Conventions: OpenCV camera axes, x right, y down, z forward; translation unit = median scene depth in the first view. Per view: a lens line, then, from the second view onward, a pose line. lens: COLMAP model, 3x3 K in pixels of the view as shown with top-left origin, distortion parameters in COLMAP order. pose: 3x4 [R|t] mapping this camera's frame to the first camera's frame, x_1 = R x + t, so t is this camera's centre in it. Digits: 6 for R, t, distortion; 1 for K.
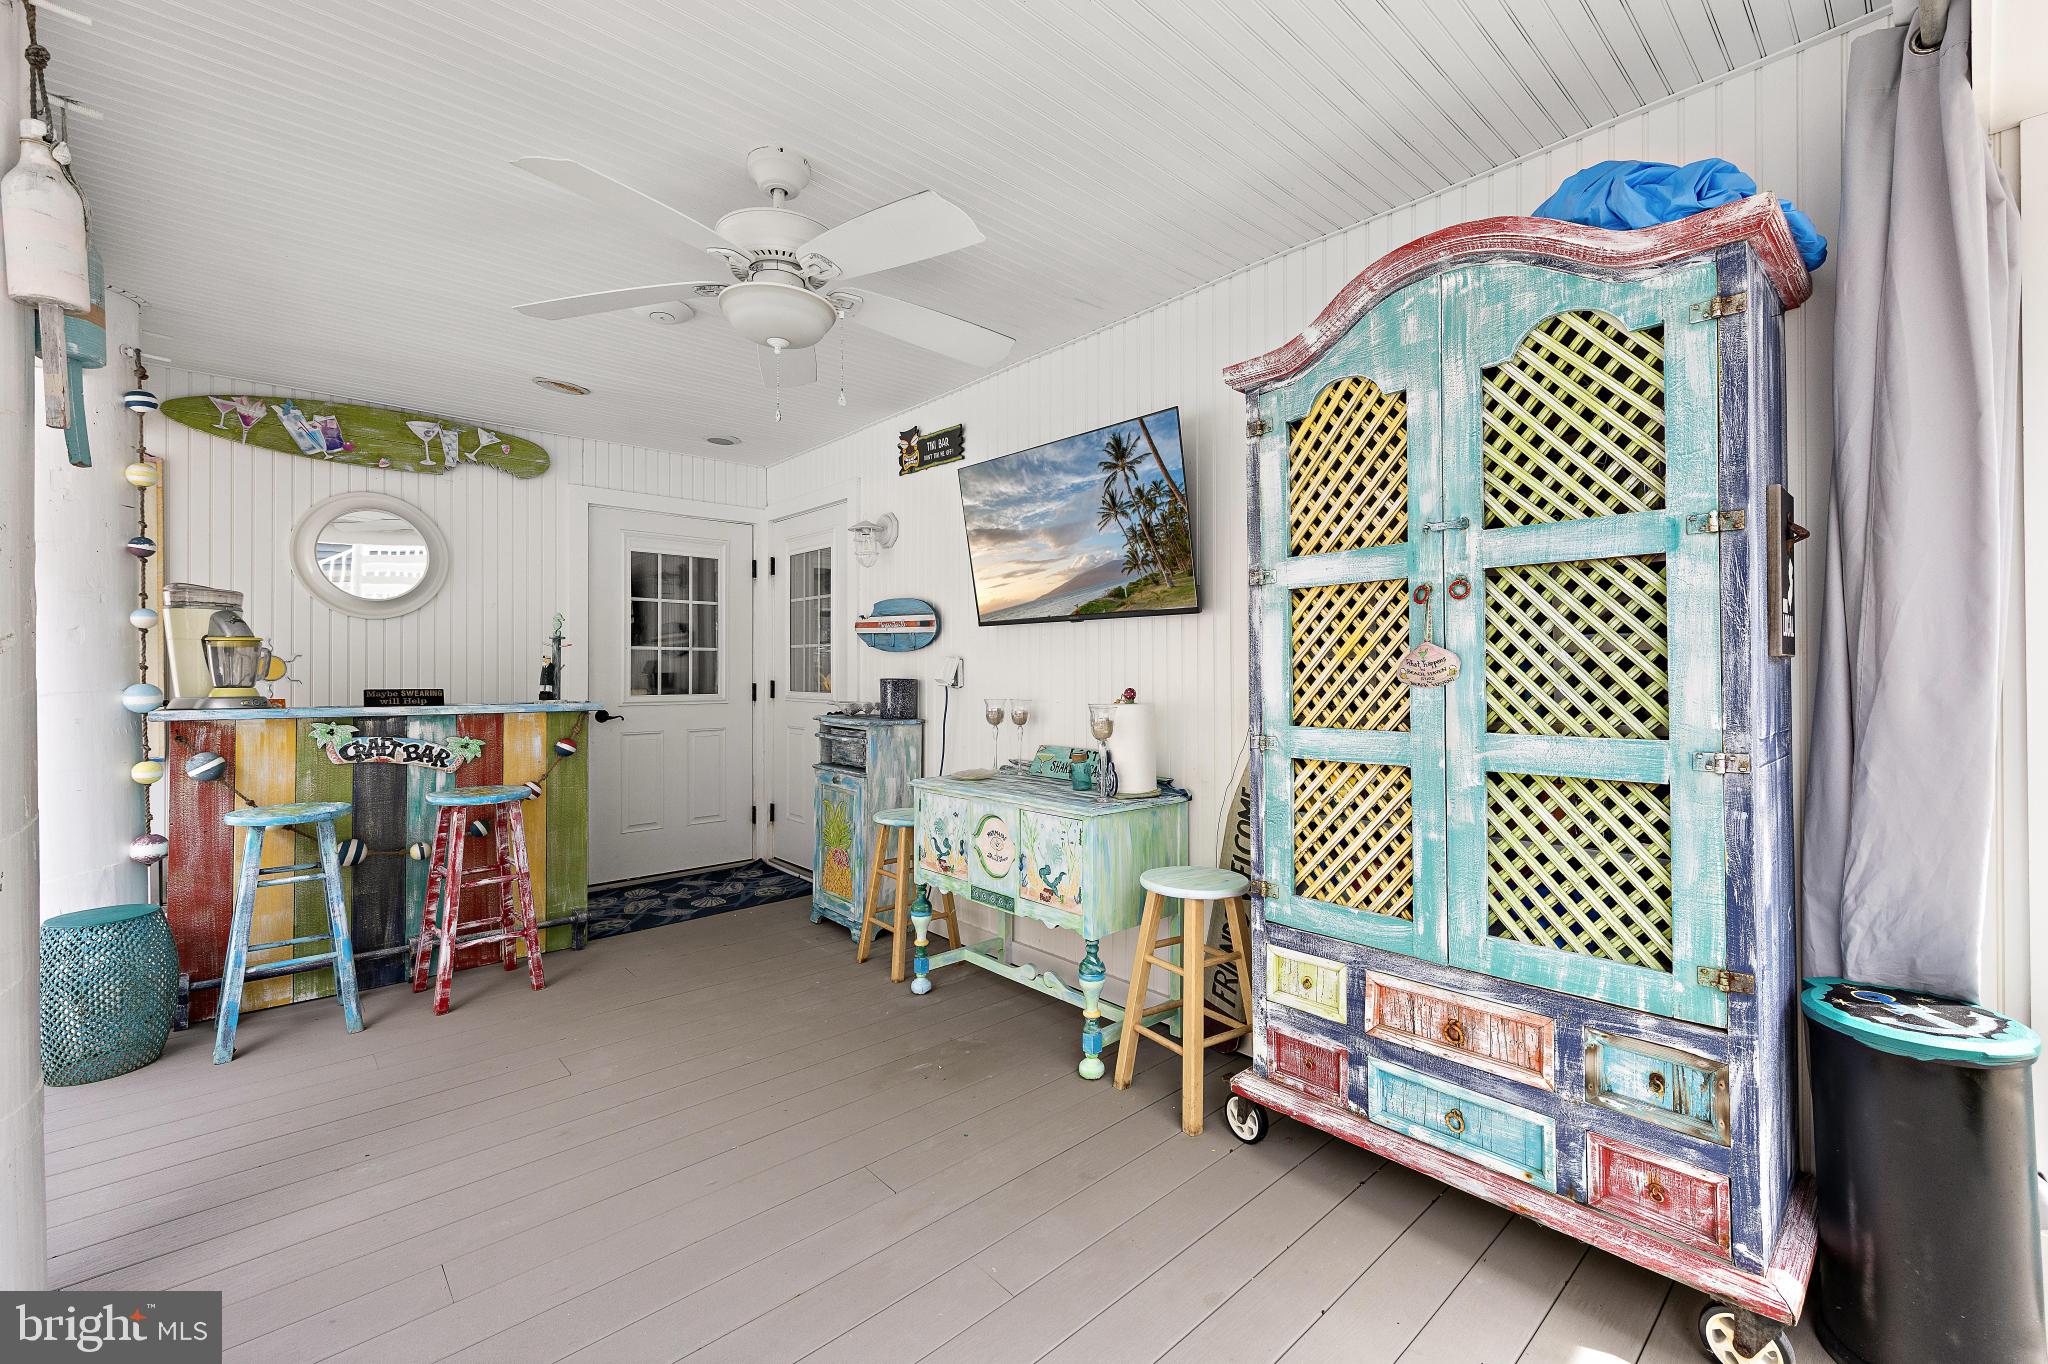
lens RADIAL K [[849.7, 0, 1024.0], [0, 849.7, 682.0], [0, 0, 1]] dist [-0.000187, -0.000525]
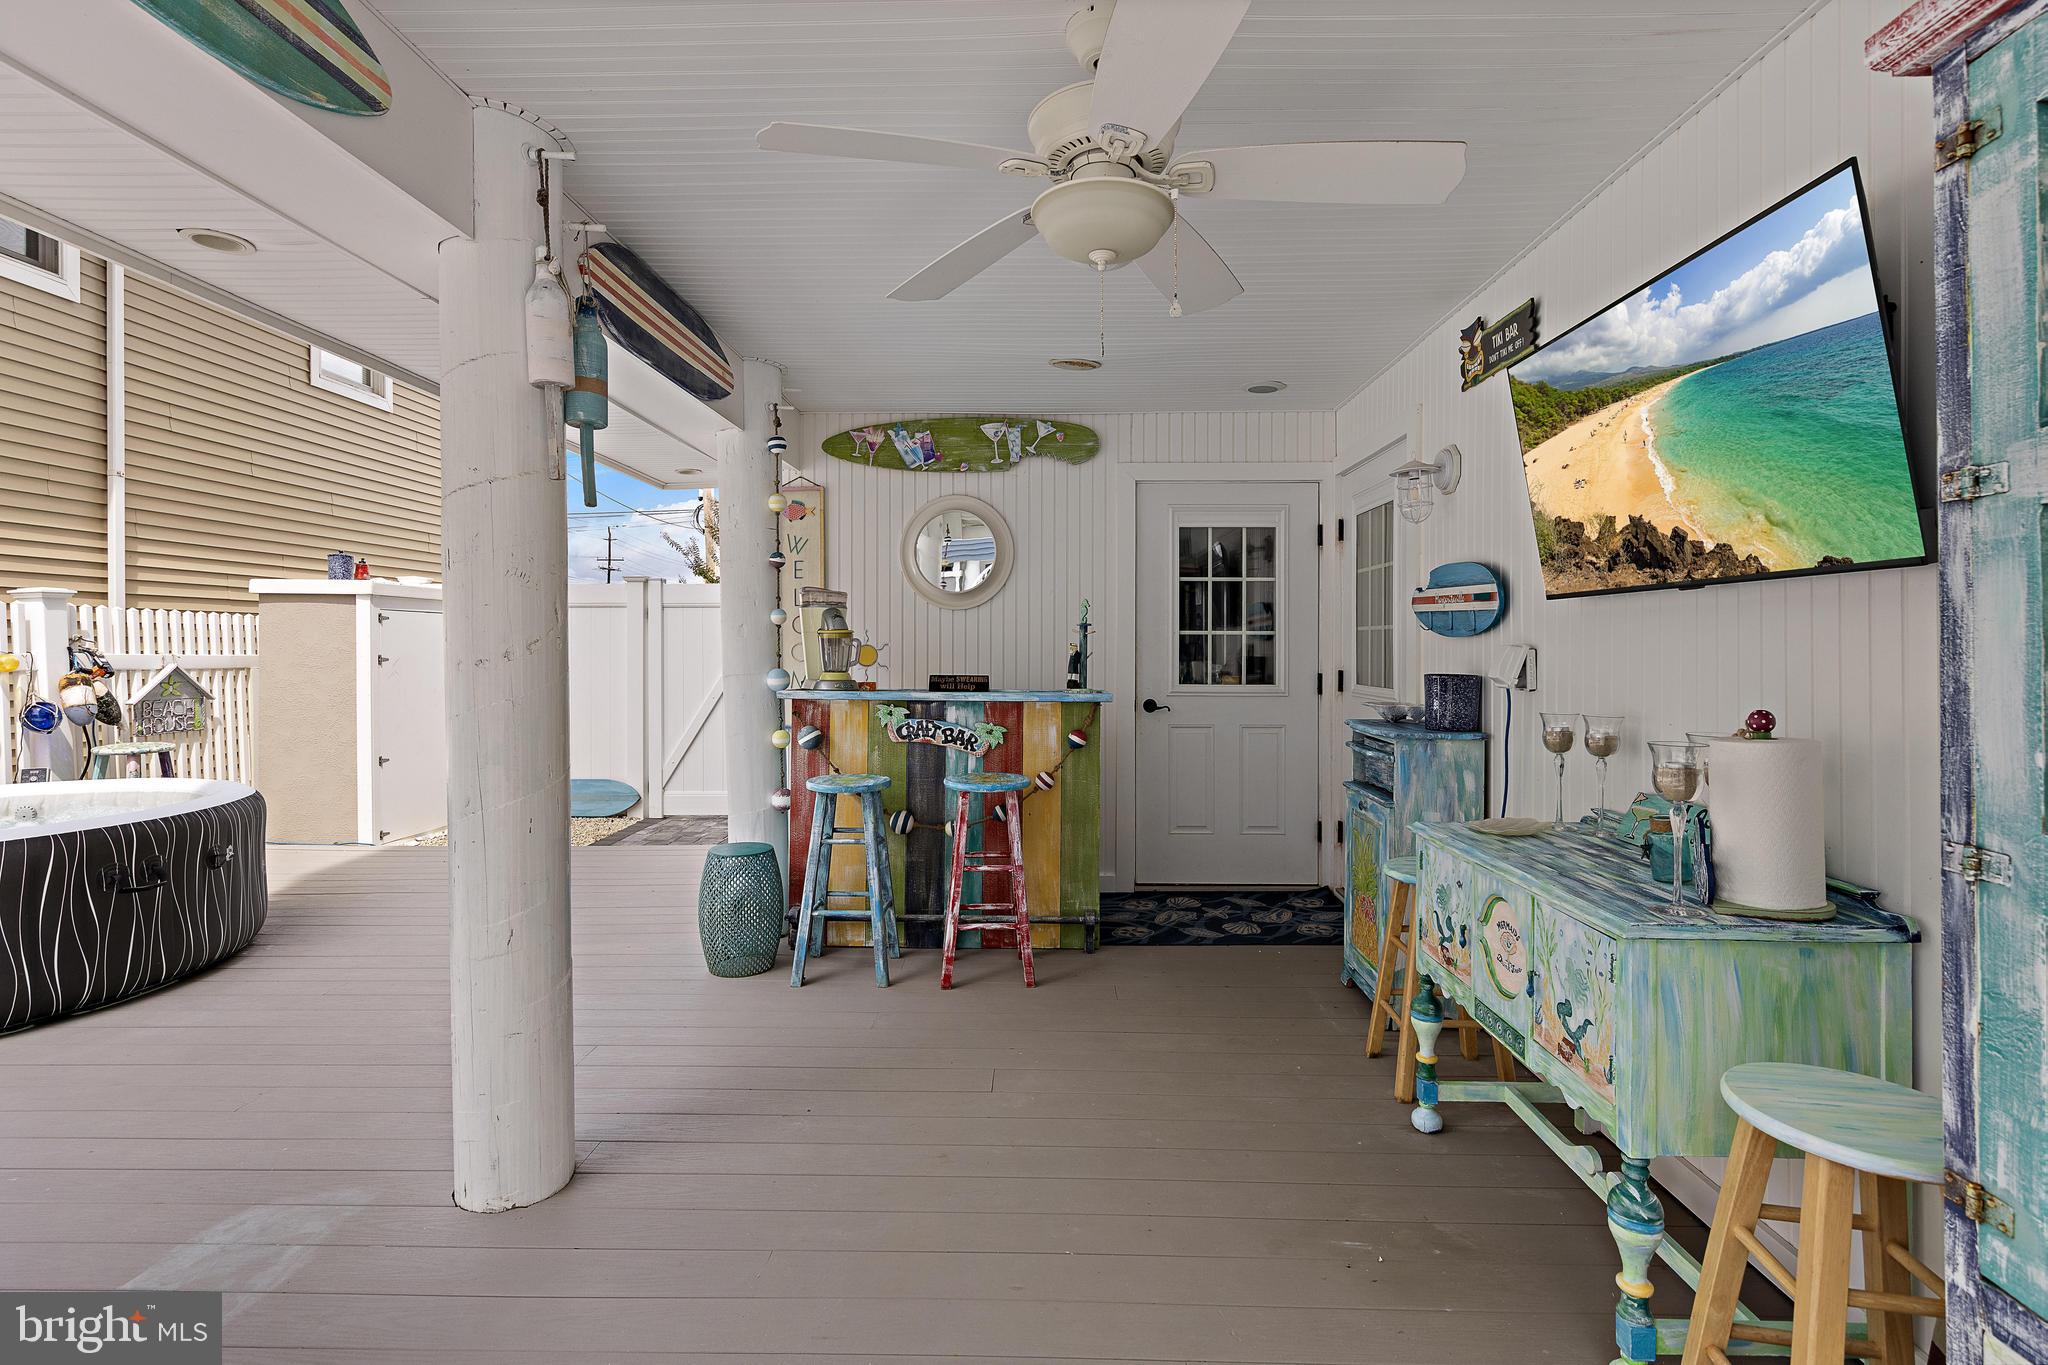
lens RADIAL K [[946.5, 0, 1025.0], [0, 946.5, 655.8], [0, 0, 1]] dist [0.002345, -0.001051]
pose [[0.722882, 0.008774, -0.690915, 0.161322], [-0.012034, 0.999928, 0.000107, -0.017343], [0.690866, 0.008237, 0.722936, 0.192475]]
